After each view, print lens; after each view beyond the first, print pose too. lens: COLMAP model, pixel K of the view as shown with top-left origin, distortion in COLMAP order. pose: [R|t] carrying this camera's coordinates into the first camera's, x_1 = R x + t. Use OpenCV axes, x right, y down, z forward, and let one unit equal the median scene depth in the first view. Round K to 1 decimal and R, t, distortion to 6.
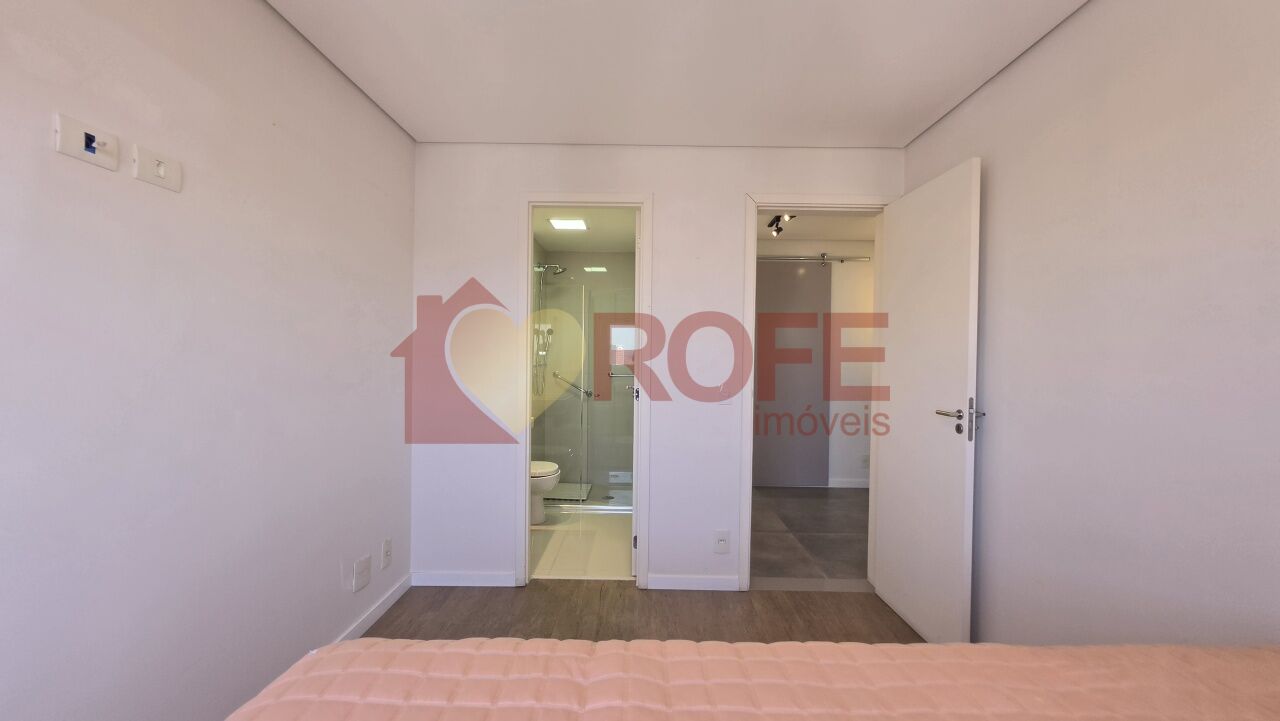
lens RADIAL K [[520.4, 0, 644.4], [0, 520.4, 354.3], [0, 0, 1]] dist [-0.001013, -0.000560]
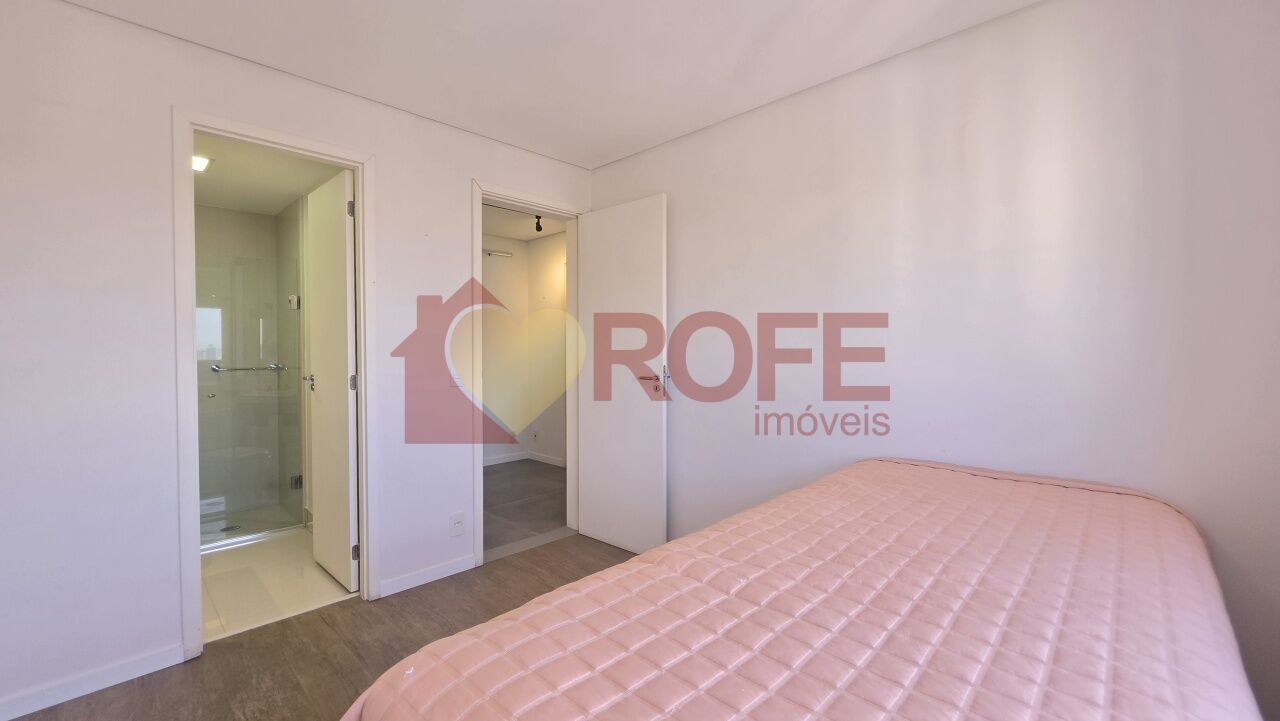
lens RADIAL K [[520.4, 0, 644.4], [0, 520.4, 354.3], [0, 0, 1]] dist [-0.001013, -0.000560]
pose [[0.693443, -0.025119, 0.720074, -0.316788], [0.013901, 0.999673, 0.021486, 0.016598], [-0.720378, -0.004890, 0.693565, 0.049418]]
